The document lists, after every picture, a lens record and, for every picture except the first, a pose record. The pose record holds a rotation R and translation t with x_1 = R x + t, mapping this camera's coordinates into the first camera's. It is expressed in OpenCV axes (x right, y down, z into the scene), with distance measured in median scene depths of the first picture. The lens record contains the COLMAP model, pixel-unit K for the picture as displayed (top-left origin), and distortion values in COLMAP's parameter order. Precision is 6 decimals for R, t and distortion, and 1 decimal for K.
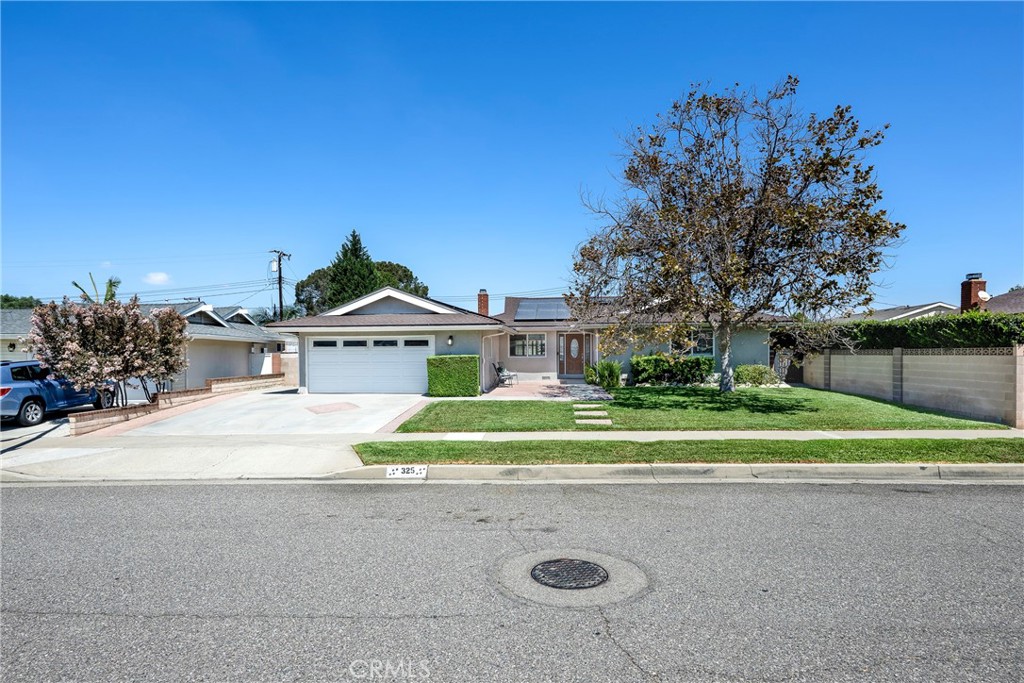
lens RADIAL K [[562.5, 0, 505.3], [0, 562.5, 352.3], [0, 0, 1]] dist [-0.004064, -0.000933]
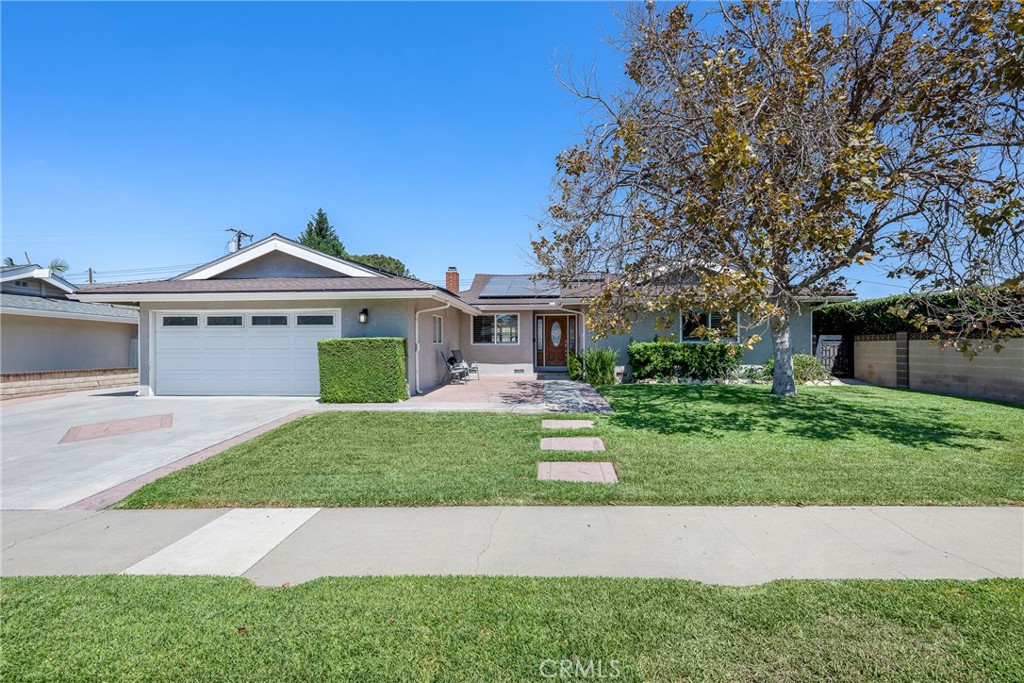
lens RADIAL K [[486.6, 0, 521.9], [0, 486.6, 345.5], [0, 0, 1]] dist [-0.001397, 0.000718]
pose [[0.999352, 0.002137, 0.035937, 0.065447], [-0.002055, 0.999995, -0.002319, 0.014250], [-0.035942, 0.002244, 0.999351, 0.407808]]
